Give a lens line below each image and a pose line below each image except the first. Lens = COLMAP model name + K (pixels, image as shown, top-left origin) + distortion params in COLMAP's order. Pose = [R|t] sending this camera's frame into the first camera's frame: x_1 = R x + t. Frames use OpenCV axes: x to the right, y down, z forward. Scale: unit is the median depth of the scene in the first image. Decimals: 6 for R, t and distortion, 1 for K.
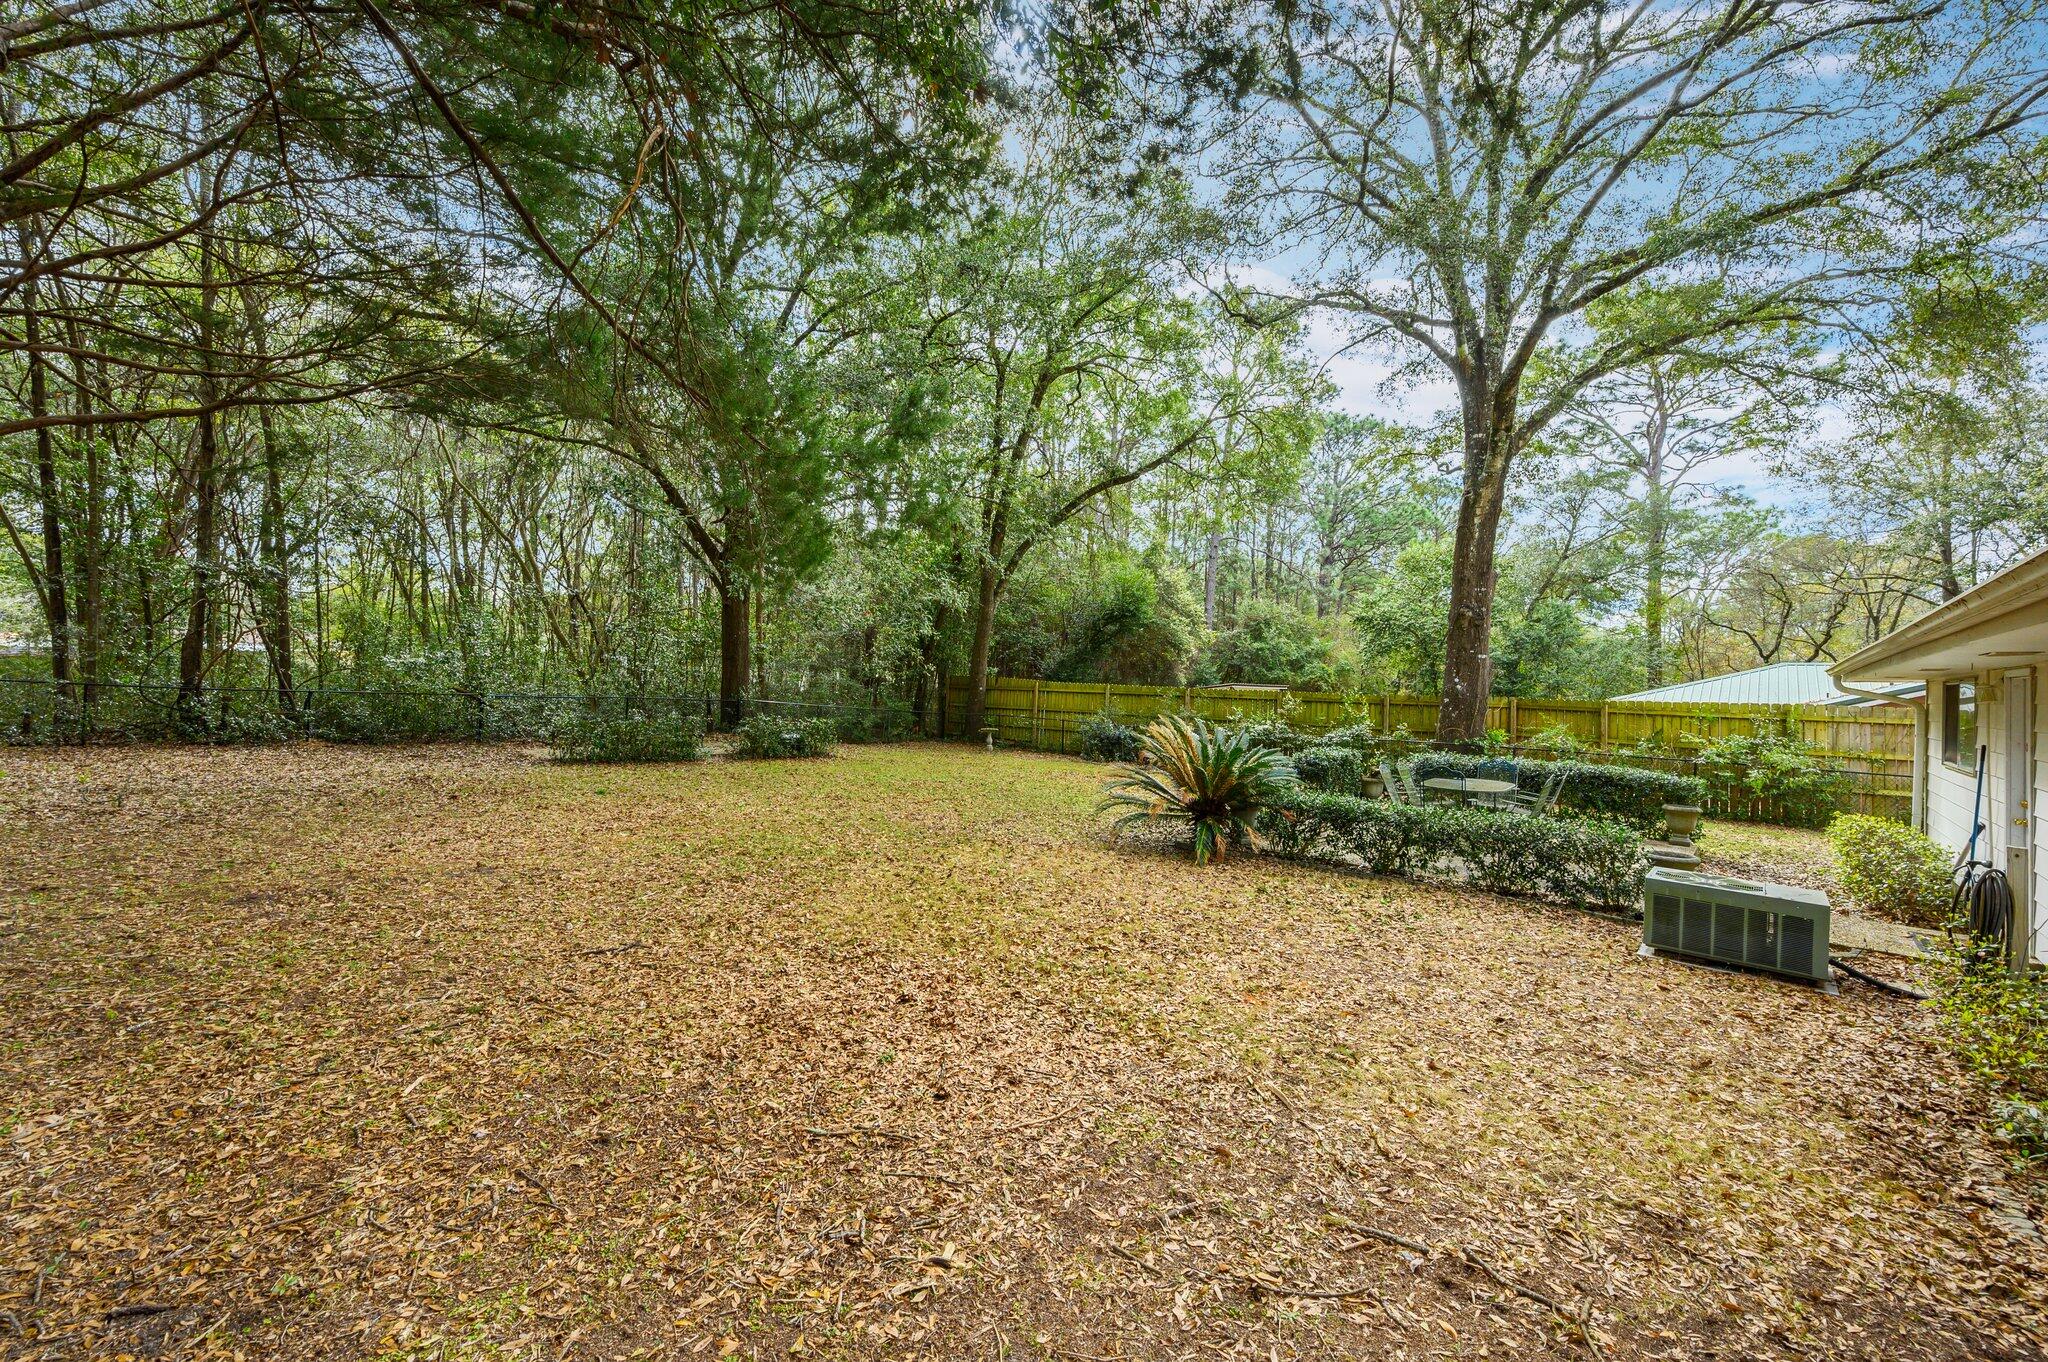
lens RADIAL K [[818.6, 0, 1020.3], [0, 818.6, 680.4], [0, 0, 1]] dist [0.004524, -0.000290]
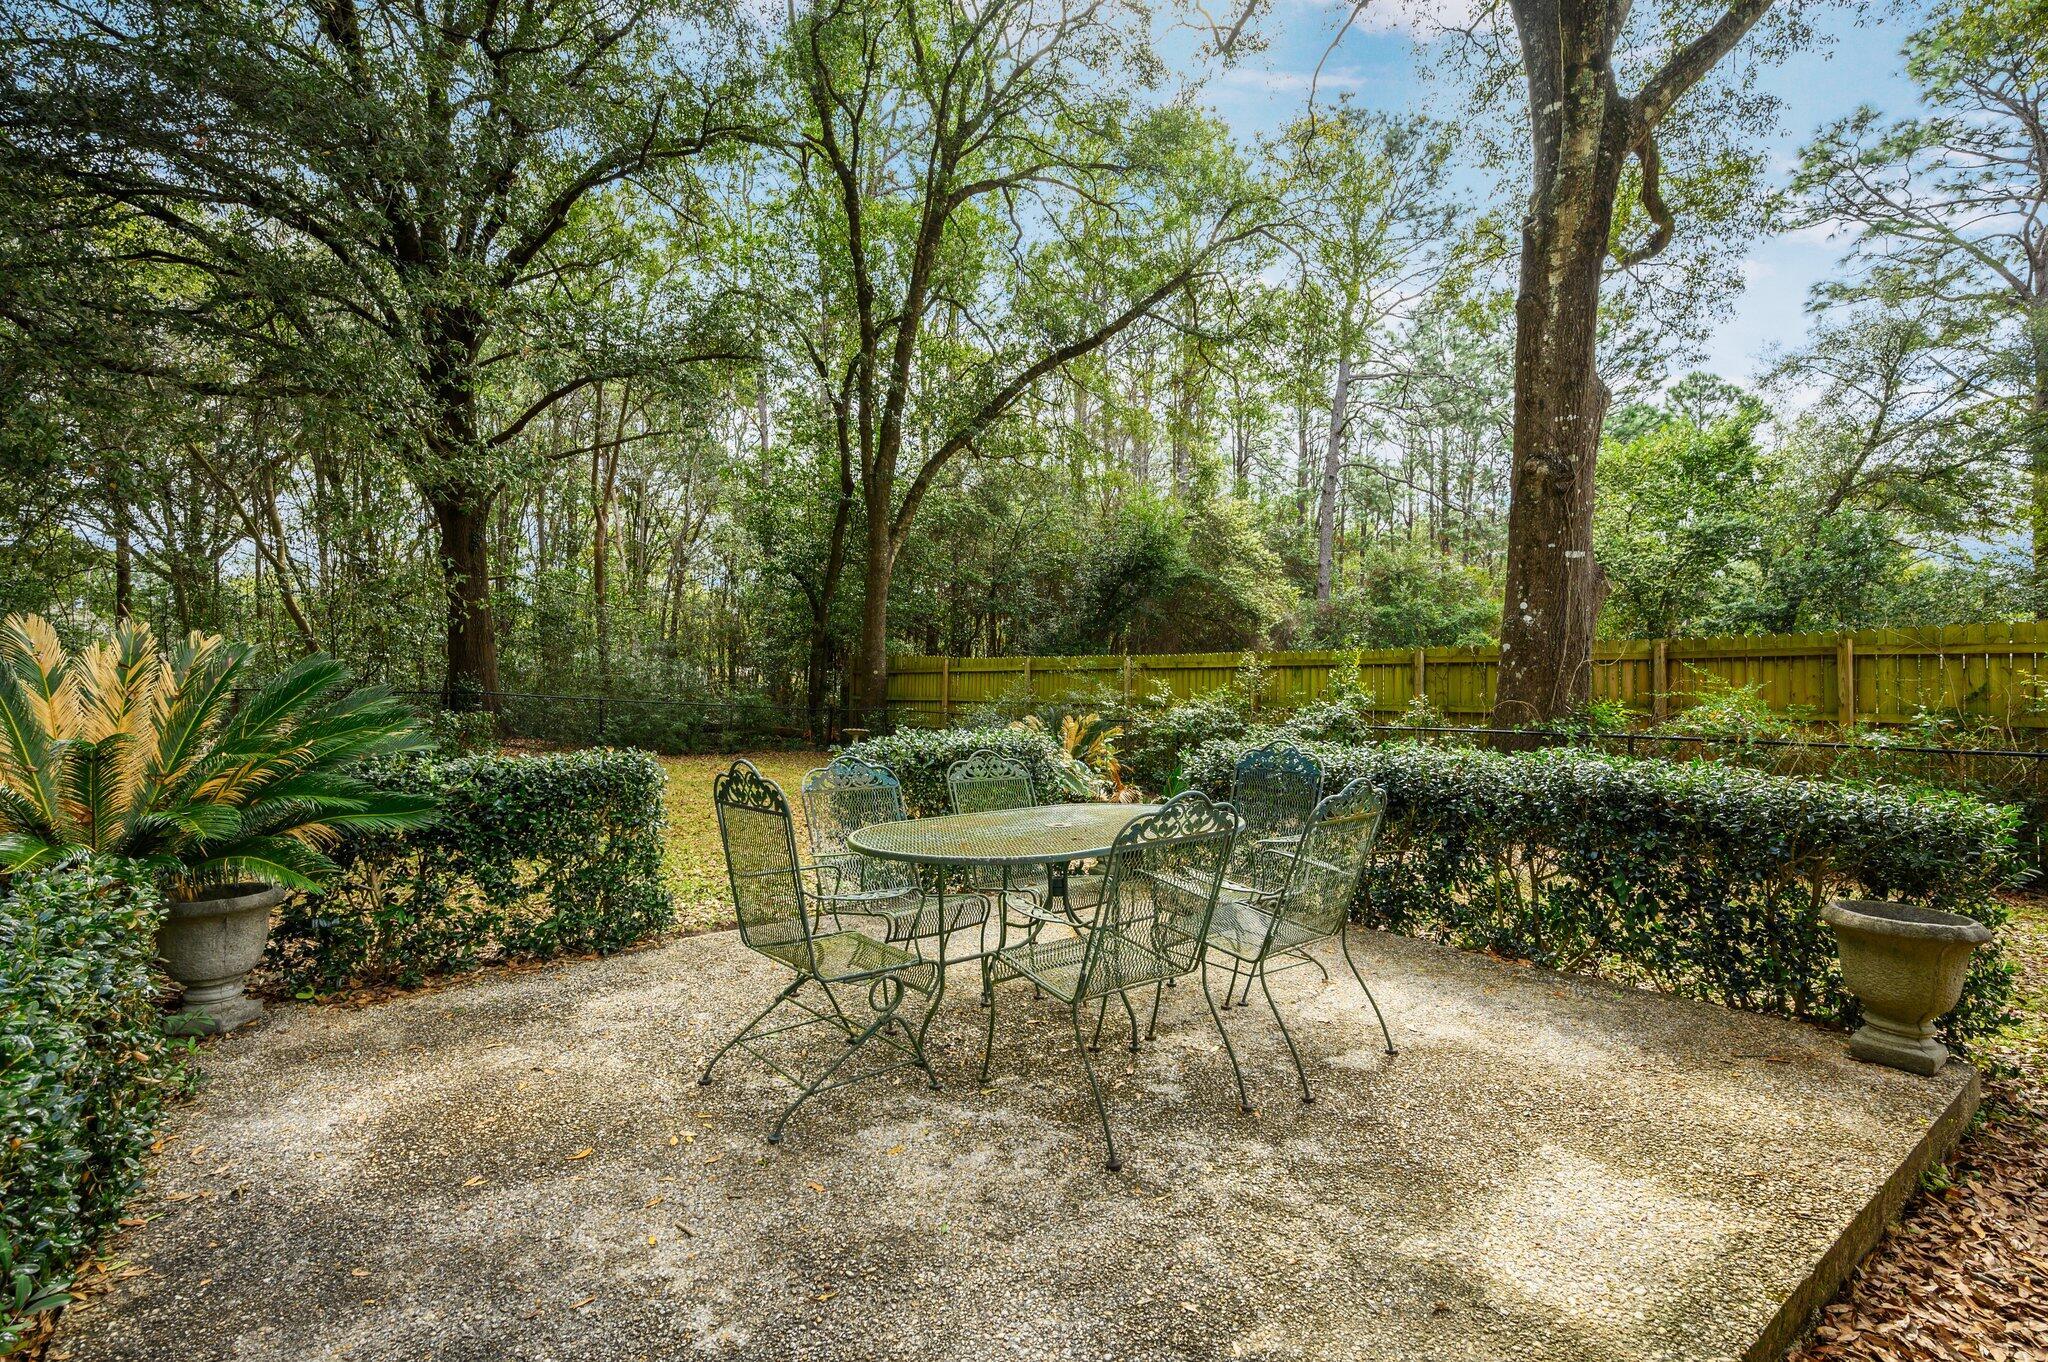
lens RADIAL K [[999.5, 0, 1026.9], [0, 999.5, 683.0], [0, 0, 1]] dist [0.000634, -0.000011]
pose [[0.987914, -0.034607, -0.151088, 0.145995], [0.033641, 0.999394, -0.008944, 0.018402], [0.151306, 0.003754, 0.988480, 0.161263]]
